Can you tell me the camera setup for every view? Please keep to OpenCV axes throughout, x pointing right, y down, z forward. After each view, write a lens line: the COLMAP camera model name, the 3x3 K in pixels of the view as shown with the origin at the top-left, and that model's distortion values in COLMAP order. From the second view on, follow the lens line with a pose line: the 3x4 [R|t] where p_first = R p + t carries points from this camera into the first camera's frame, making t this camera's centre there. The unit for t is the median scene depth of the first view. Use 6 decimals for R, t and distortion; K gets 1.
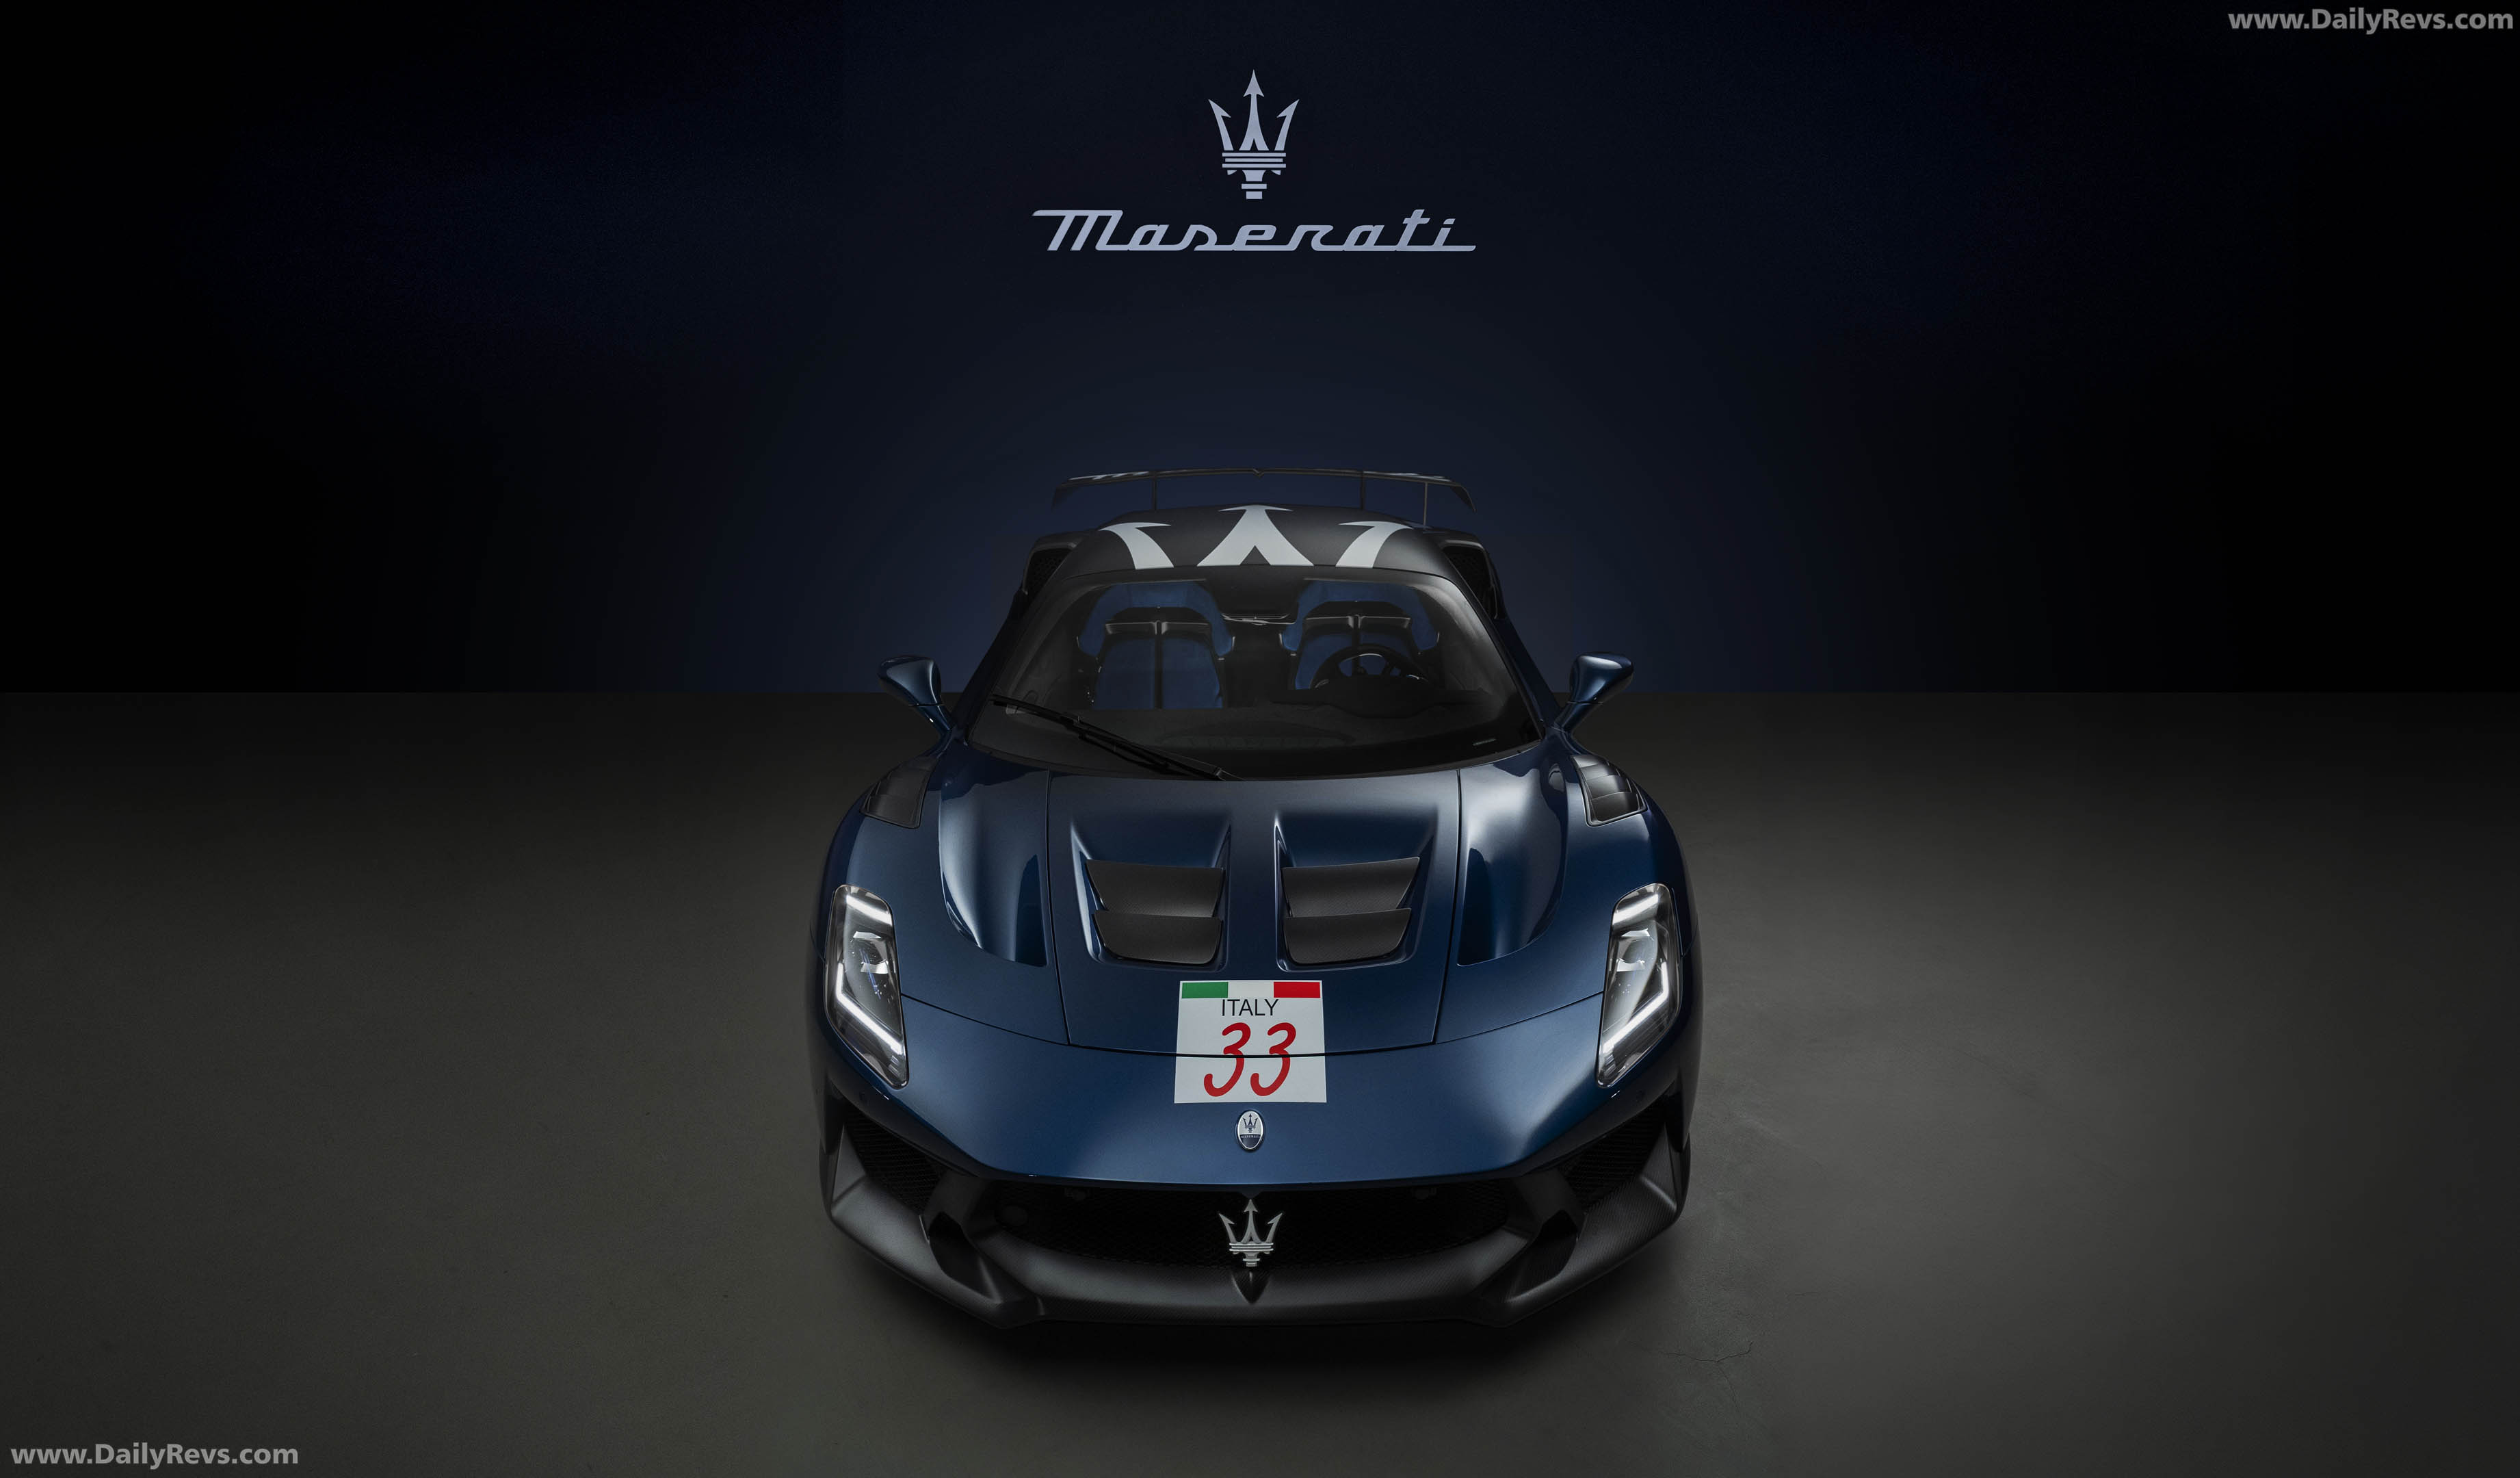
lens RADIAL K [[1904.4, 0, 1256.2], [0, 1904.4, 735.3], [0, 0, 1]] dist [-0.011477, -0.001036]
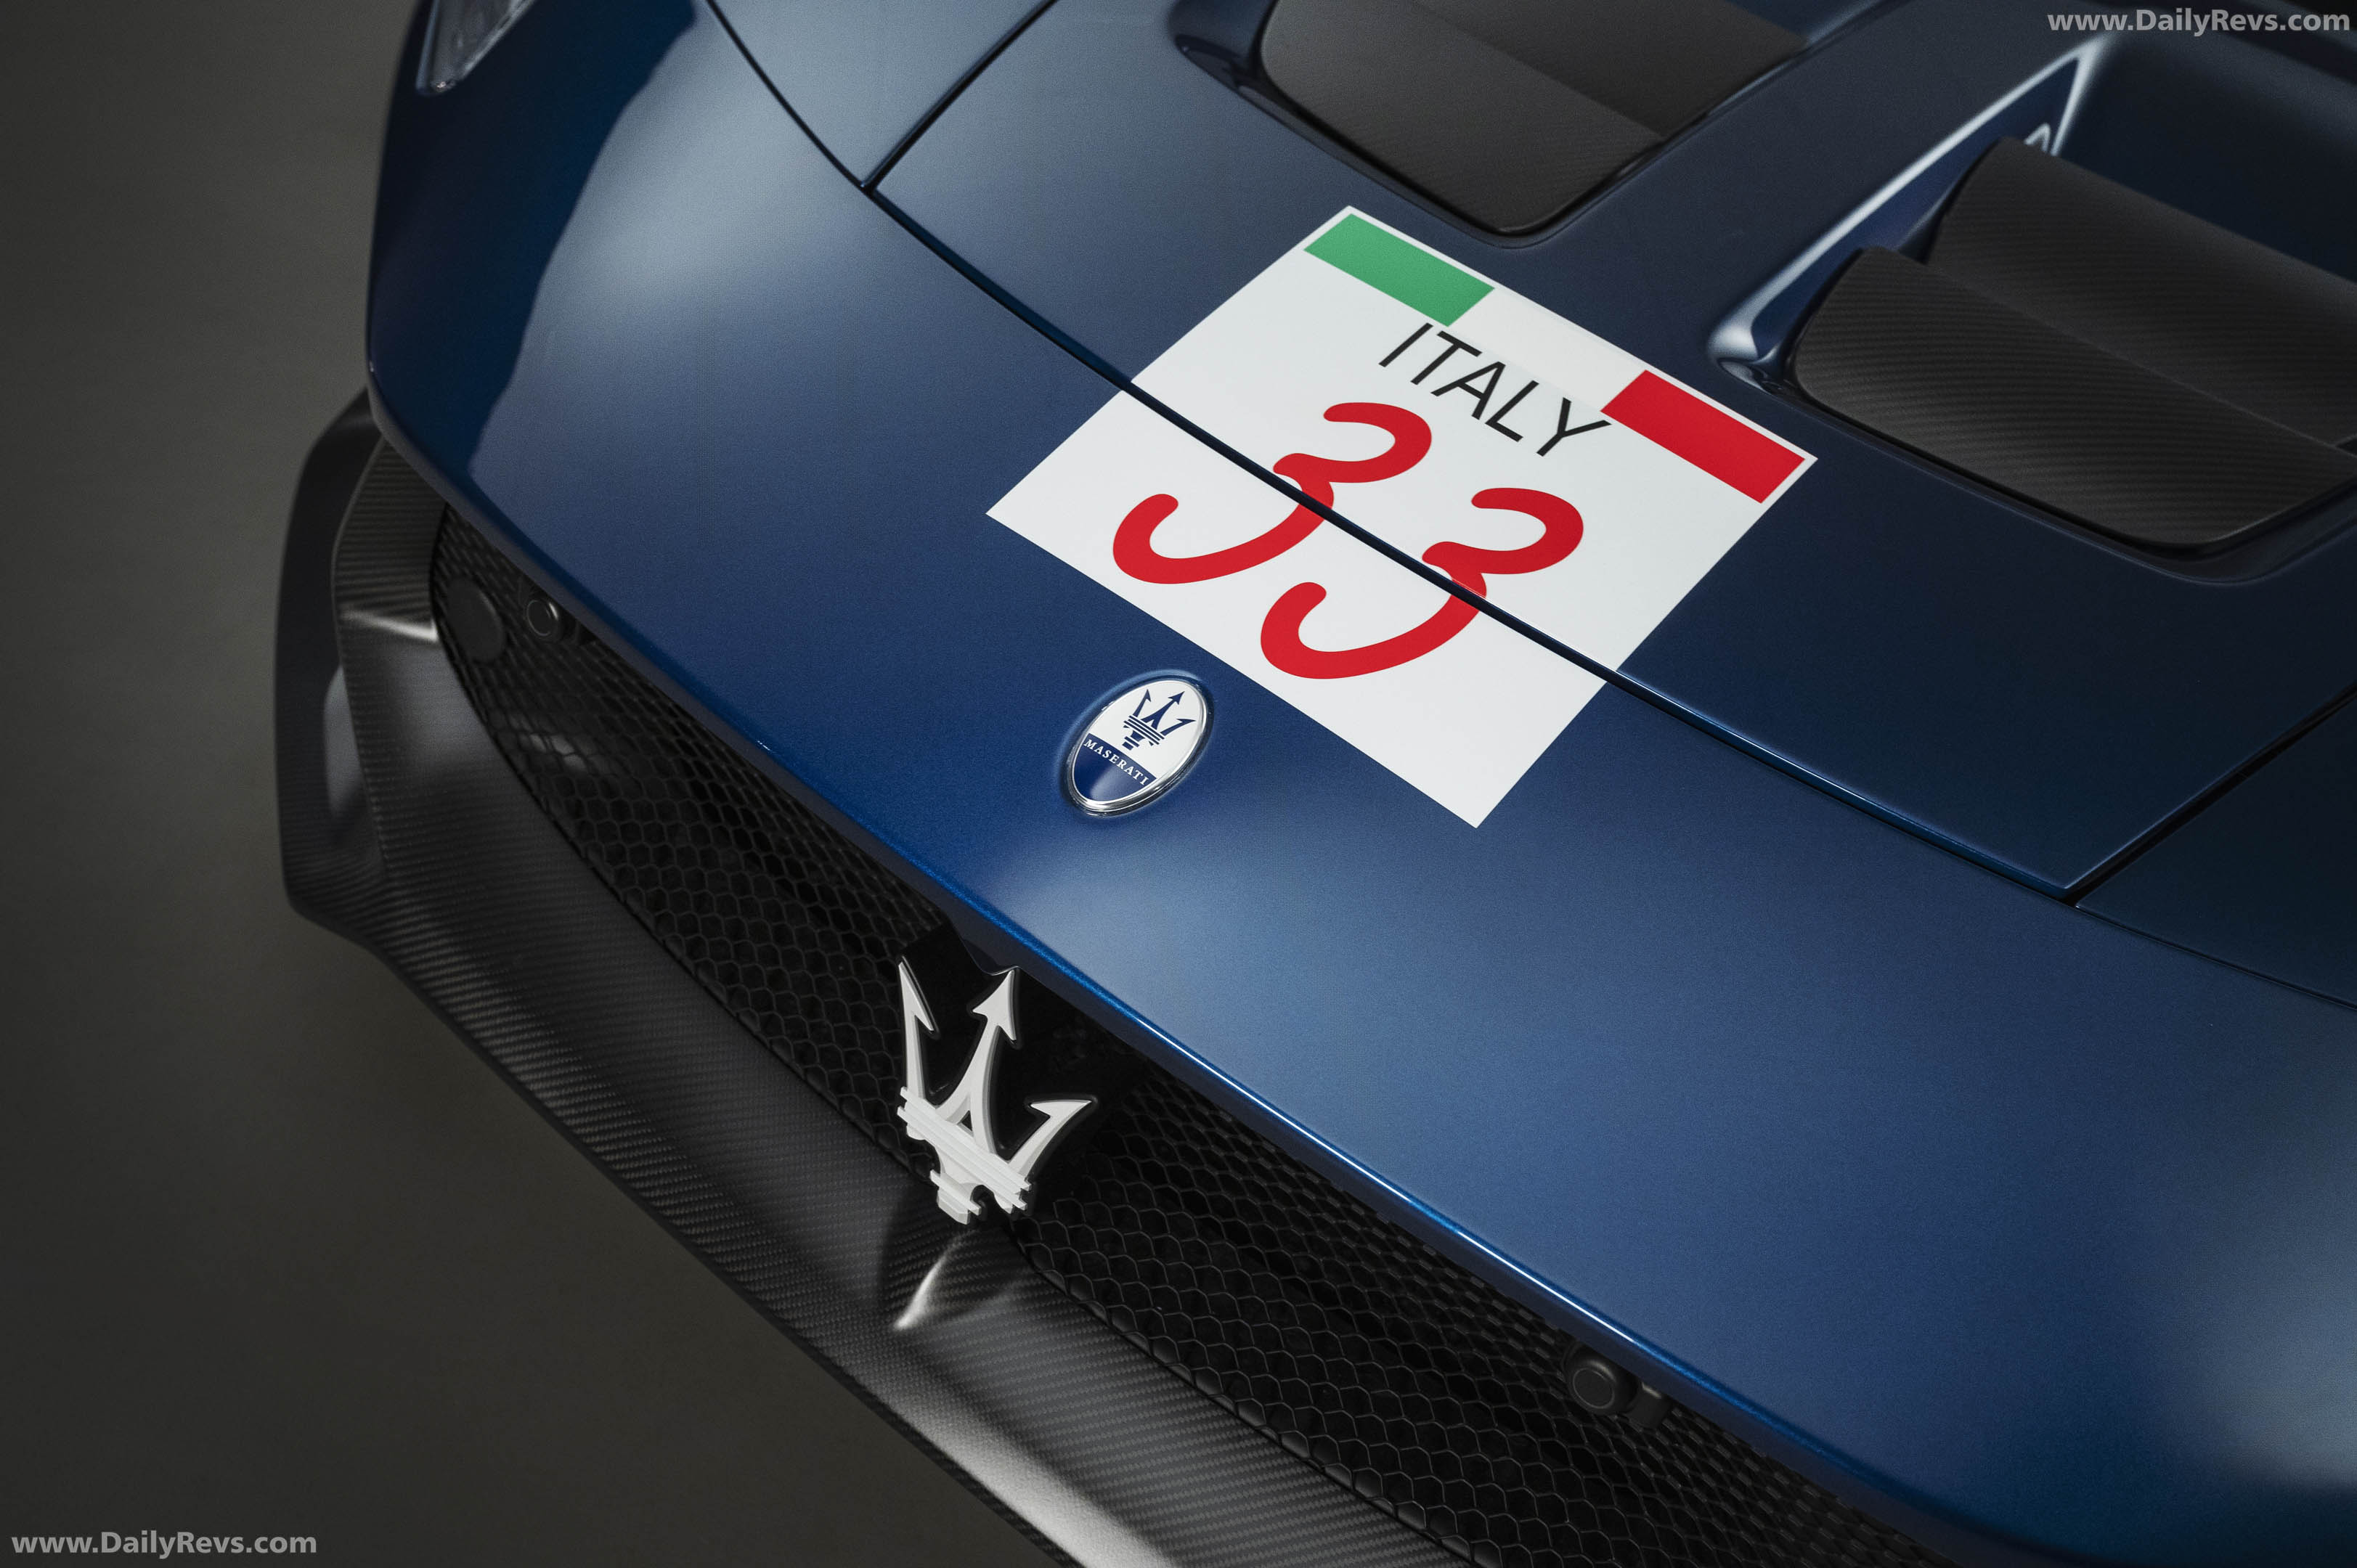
lens RADIAL K [[2560.5, 0, 1179.0], [0, 2560.5, 786.1], [0, 0, 1]] dist [-0.001879, 0.000000]
pose [[0.742825, 0.511475, -0.431978, 0.142263], [-0.455704, 0.858978, 0.233431, 0.130197], [0.490454, 0.023456, 0.871151, 0.700774]]
